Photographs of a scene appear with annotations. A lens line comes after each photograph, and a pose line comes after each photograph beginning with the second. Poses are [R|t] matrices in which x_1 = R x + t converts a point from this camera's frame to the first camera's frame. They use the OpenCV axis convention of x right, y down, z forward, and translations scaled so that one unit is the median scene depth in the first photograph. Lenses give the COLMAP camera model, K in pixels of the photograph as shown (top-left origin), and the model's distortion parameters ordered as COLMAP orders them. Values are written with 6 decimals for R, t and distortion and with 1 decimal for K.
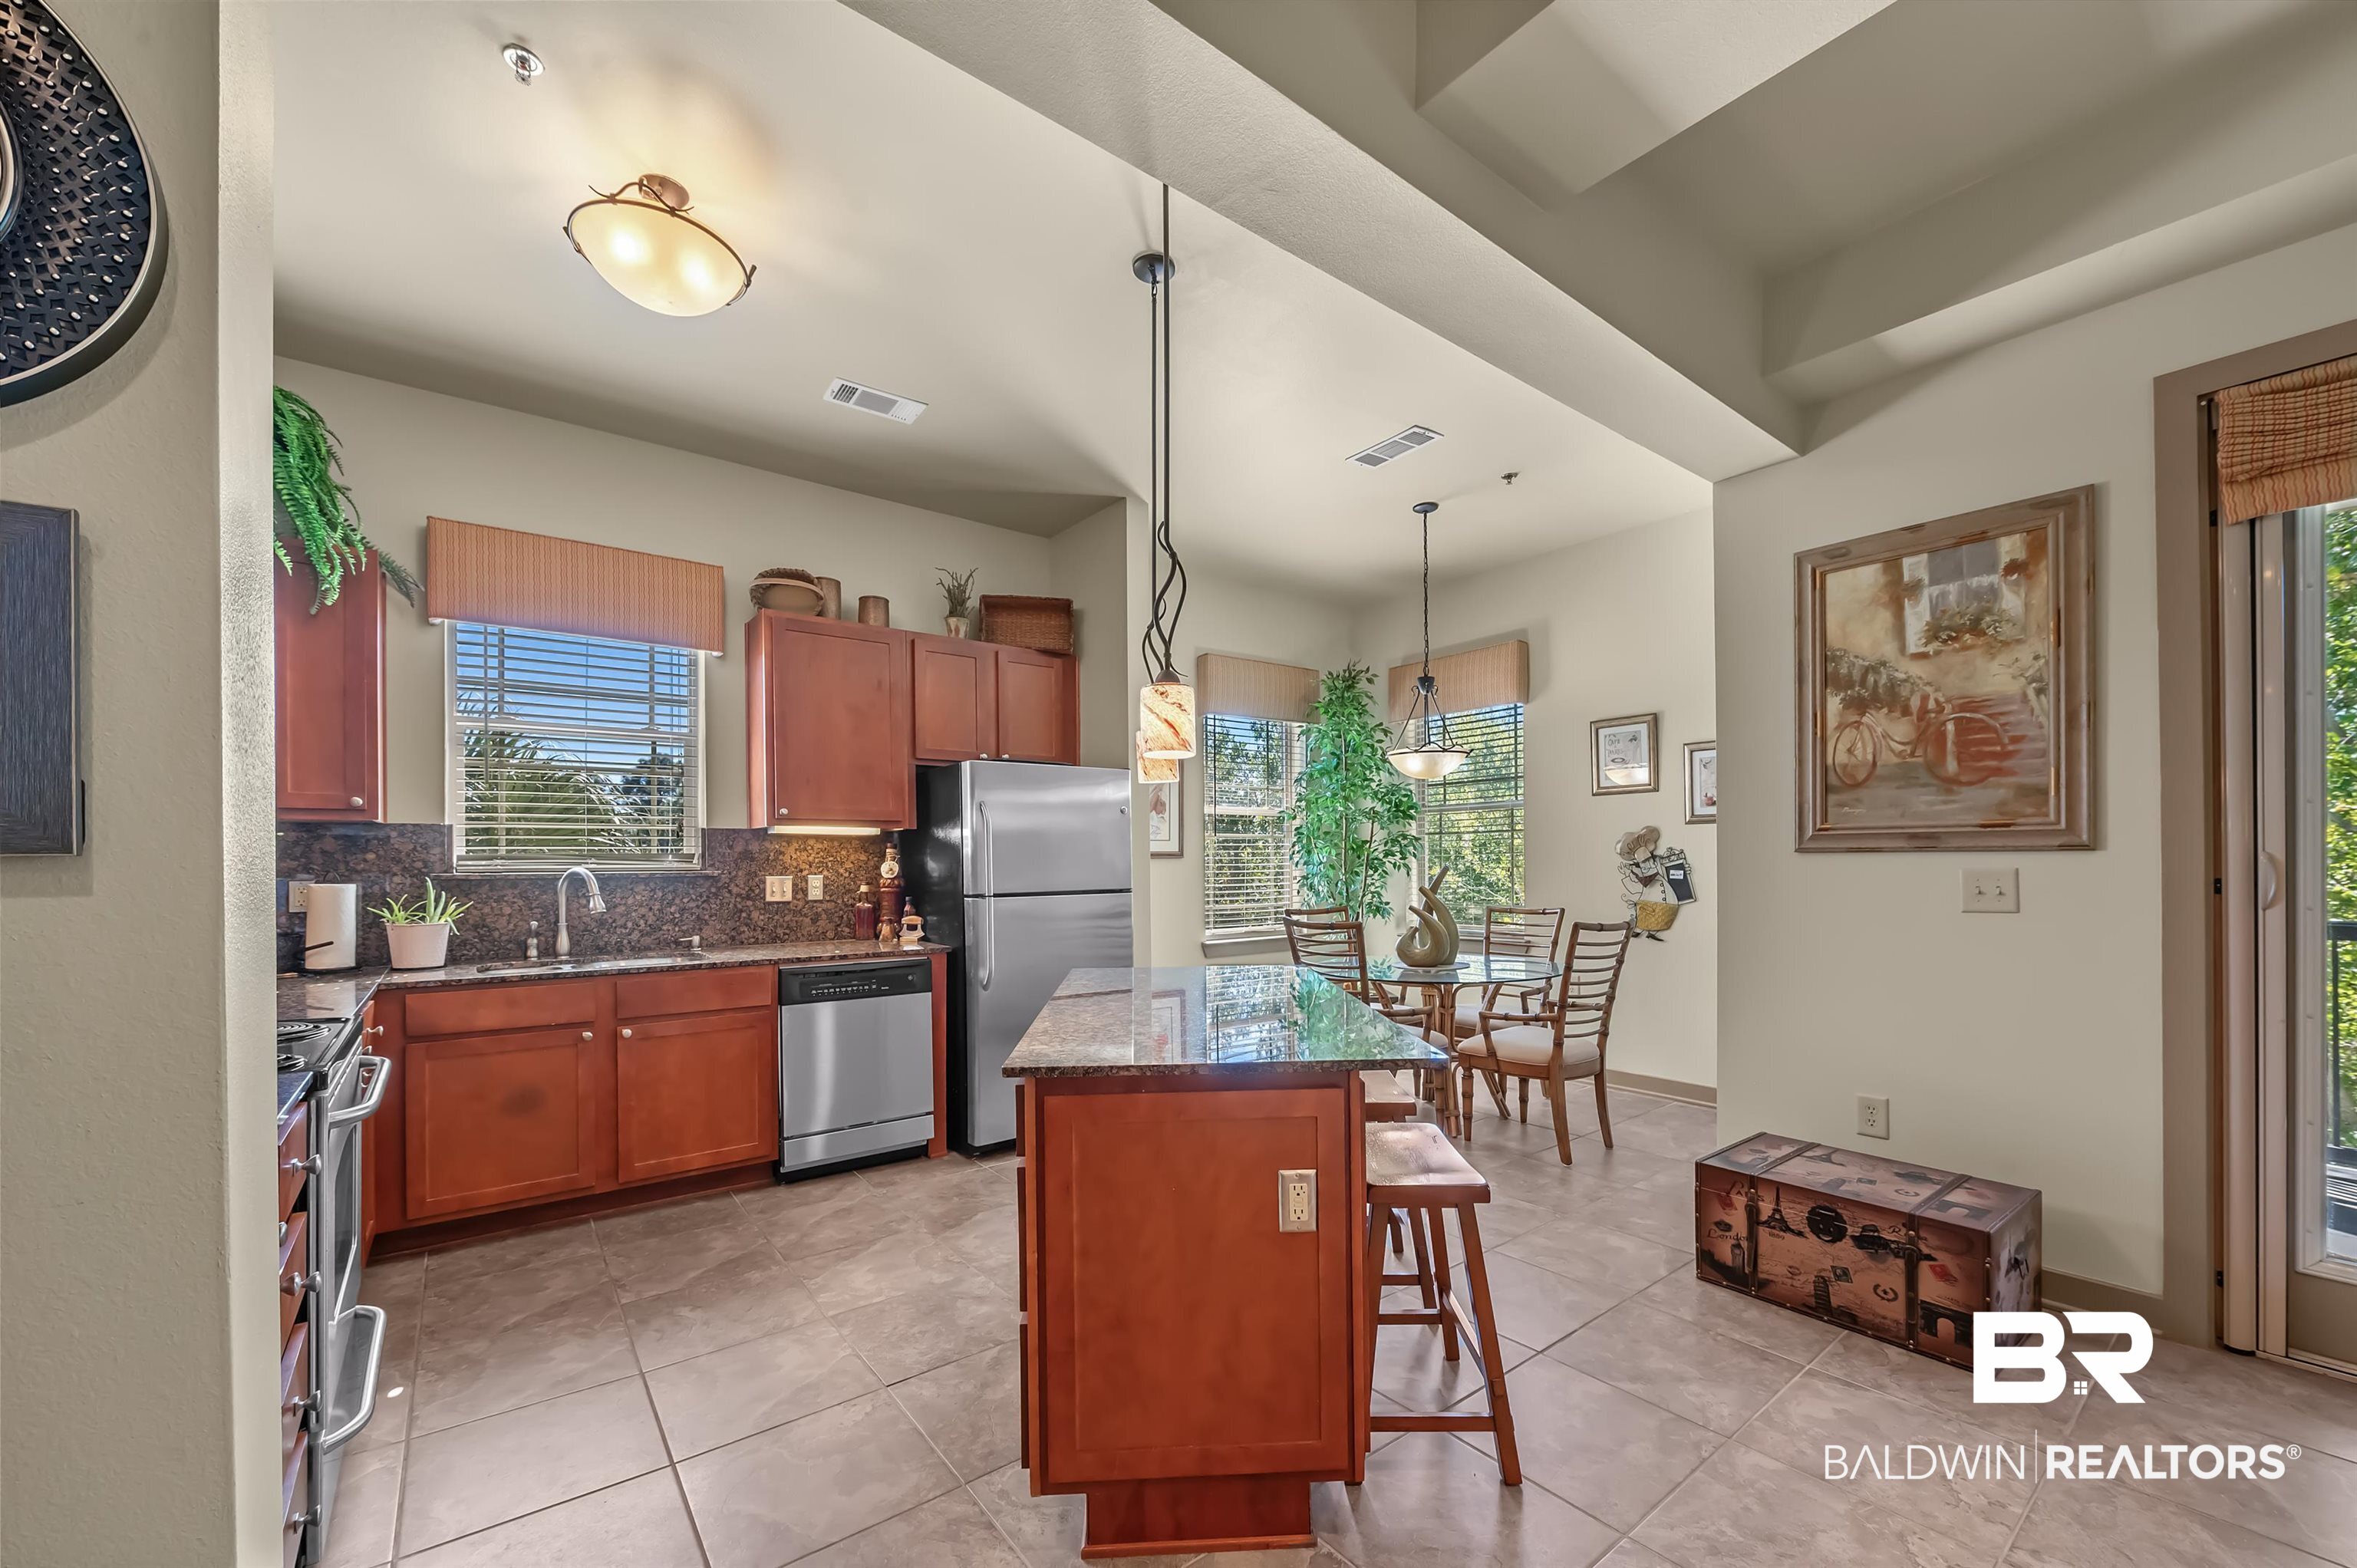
lens RADIAL K [[929.6, 0, 1202.0], [0, 929.6, 865.2], [0, 0, 1]] dist [-0.005743, -0.000430]
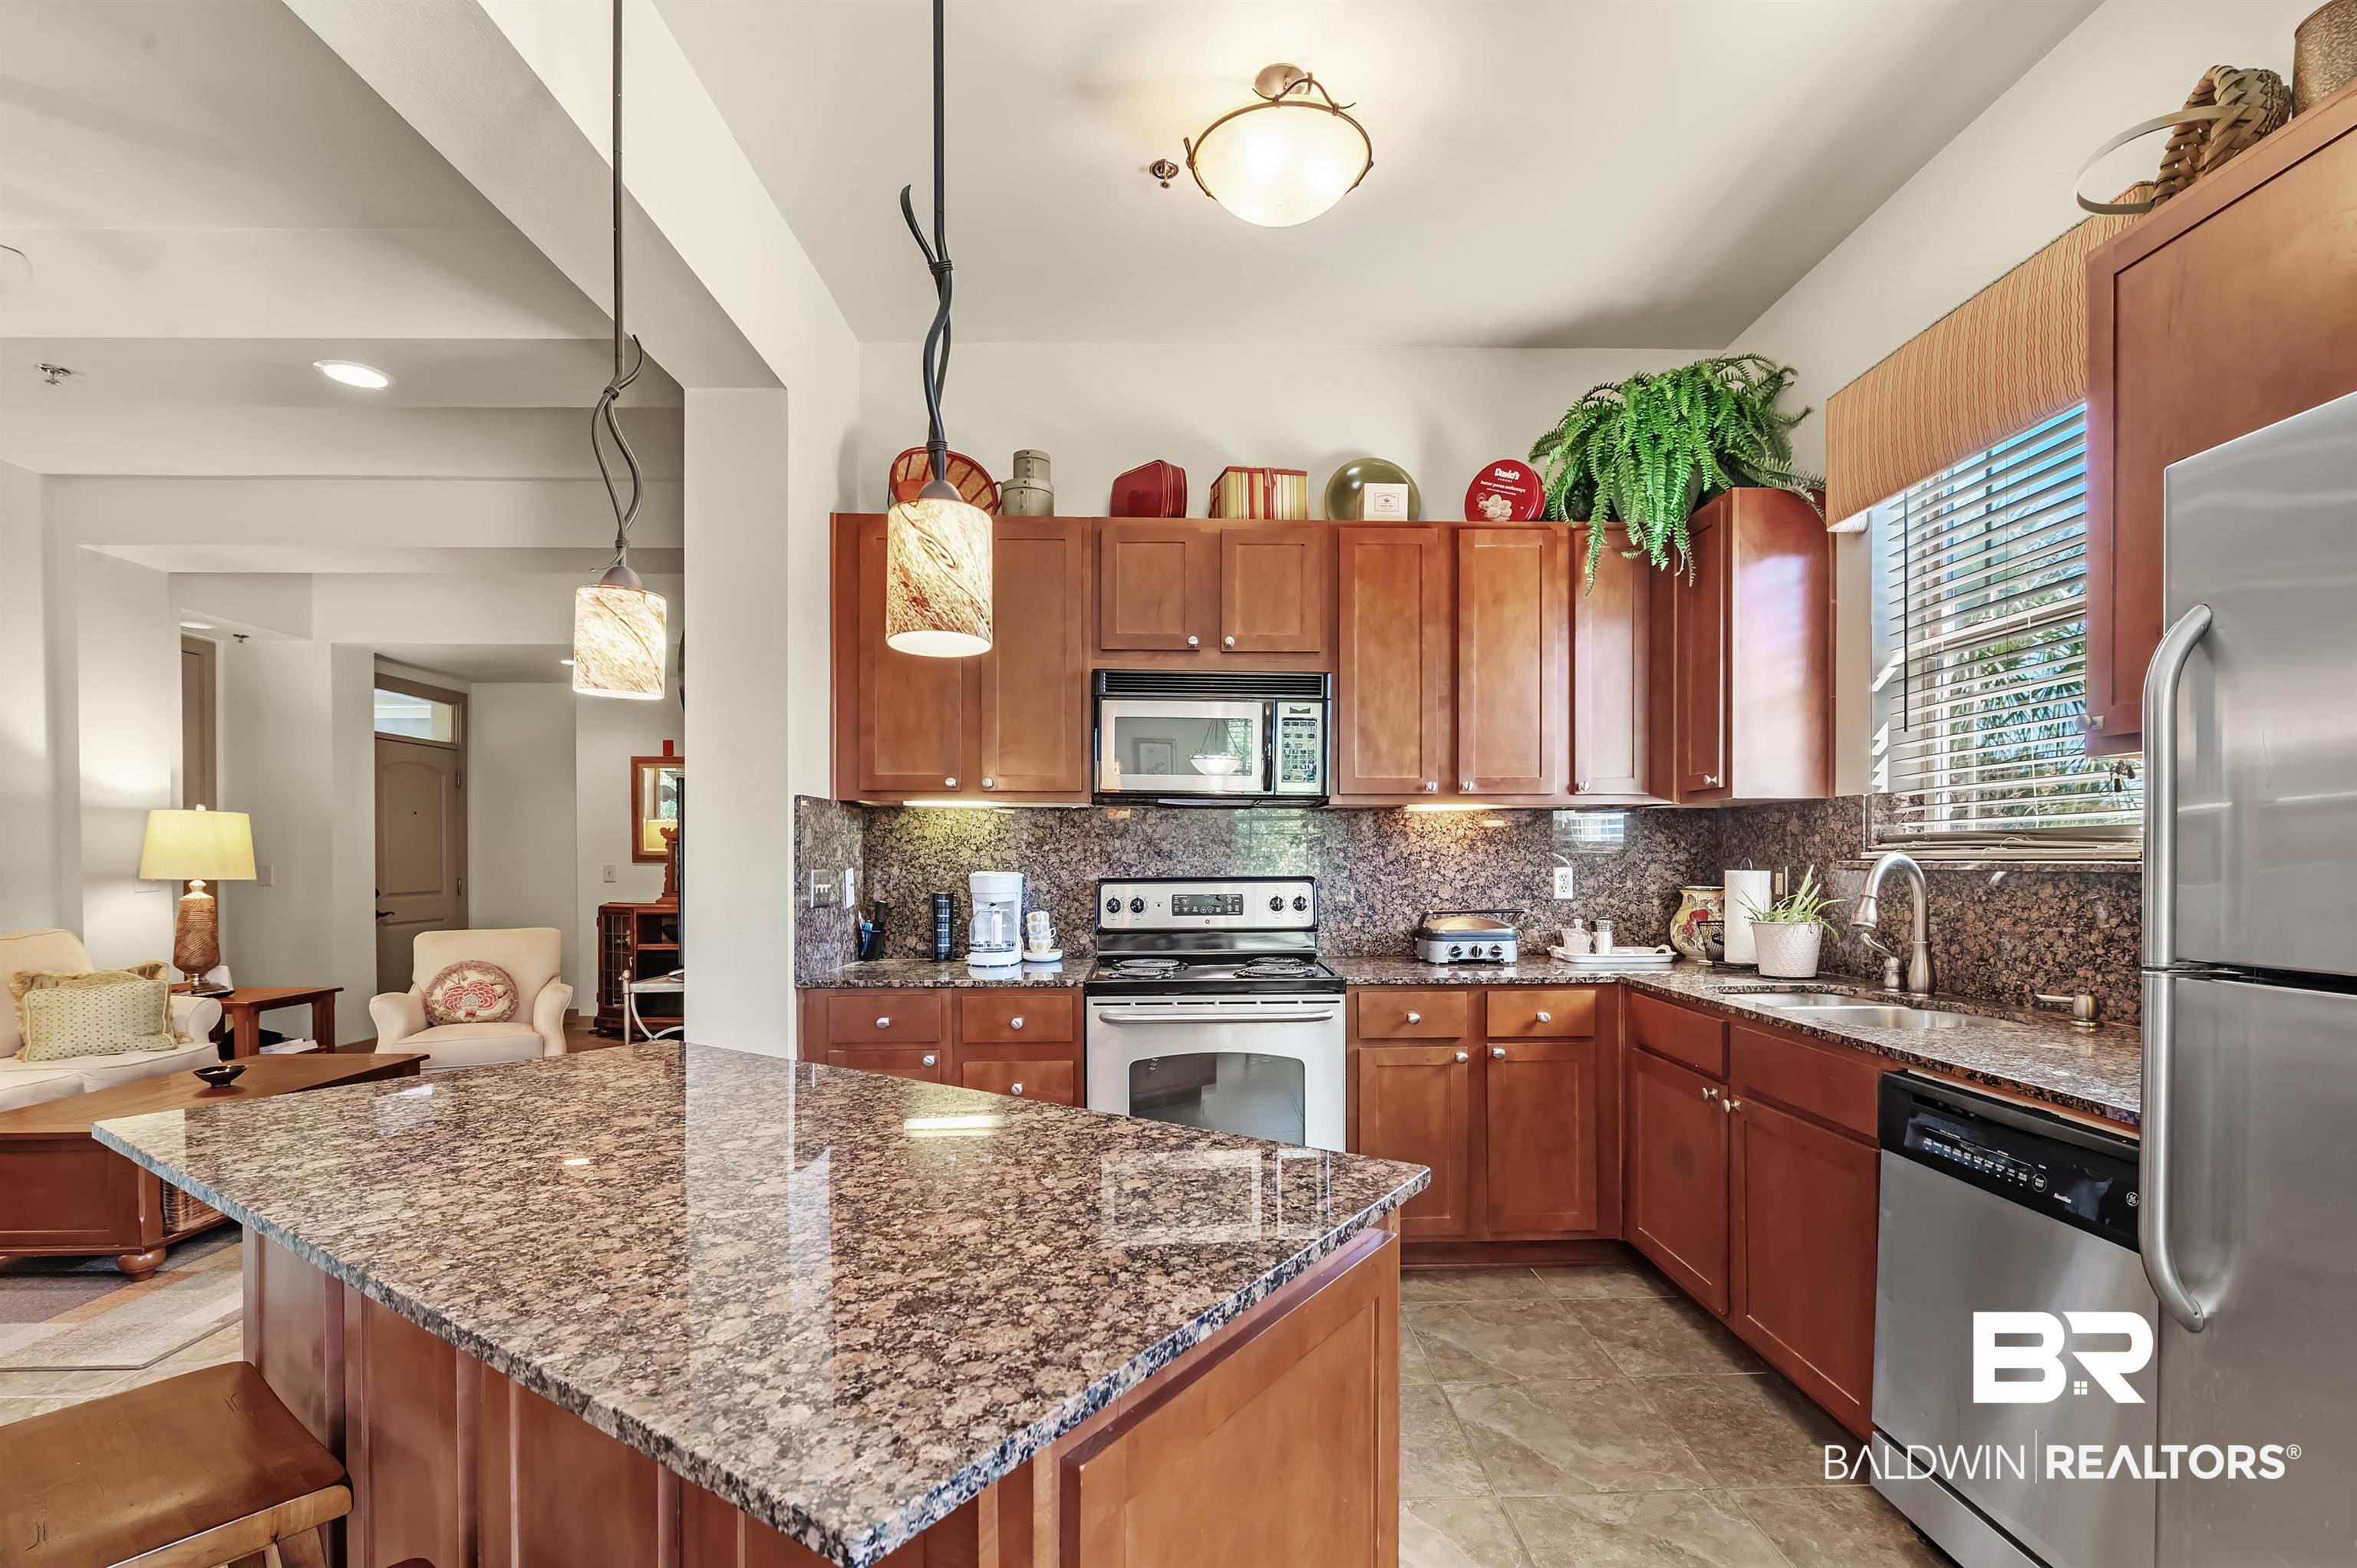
lens RADIAL K [[1043.0, 0, 1182.2], [0, 1043.0, 872.0], [0, 0, 1]] dist [-0.001826, -0.001825]
pose [[-0.602243, 0.019493, -0.798075, 0.176569], [0.005737, 0.999782, 0.020090, -0.001597], [0.798292, 0.007521, -0.602223, 1.006594]]
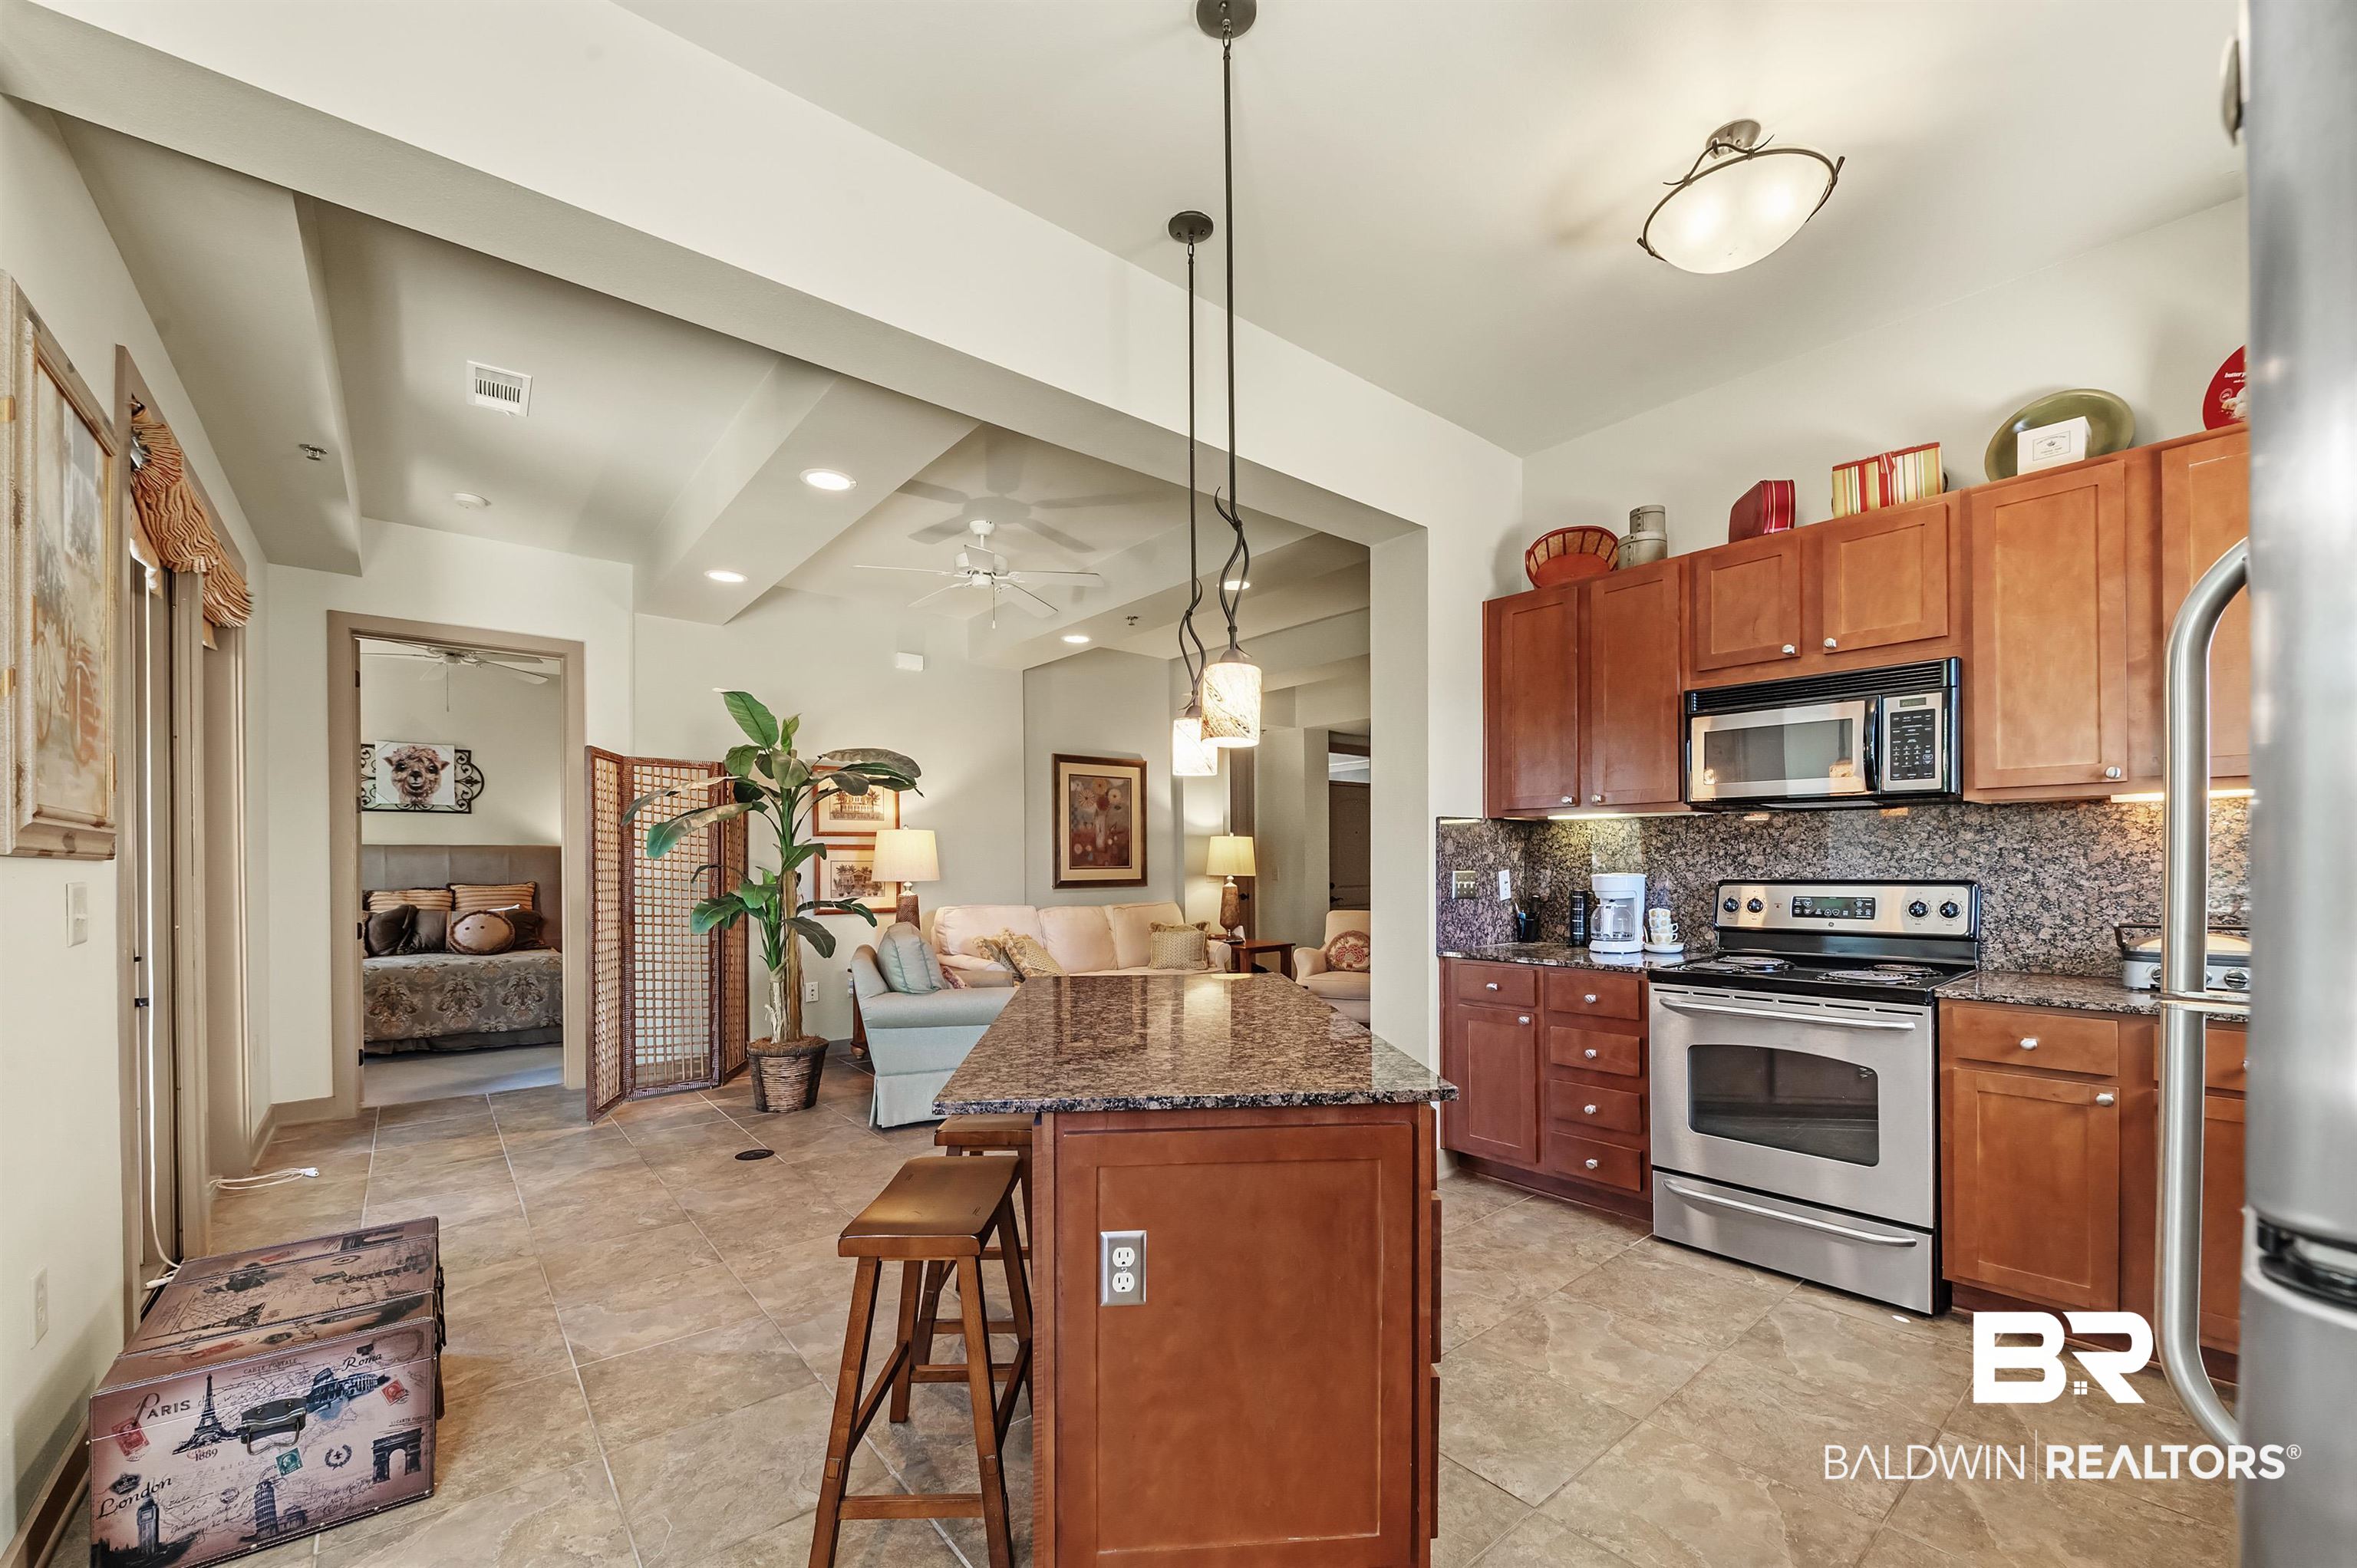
lens RADIAL K [[929.6, 0, 1213.3], [0, 929.6, 864.3], [0, 0, 1]] dist [-0.005743, -0.000430]
pose [[-0.998595, 0.017153, -0.050138, 0.000770], [0.016985, 0.999849, 0.003781, -0.004277], [0.050196, 0.002924, -0.998735, 1.266829]]
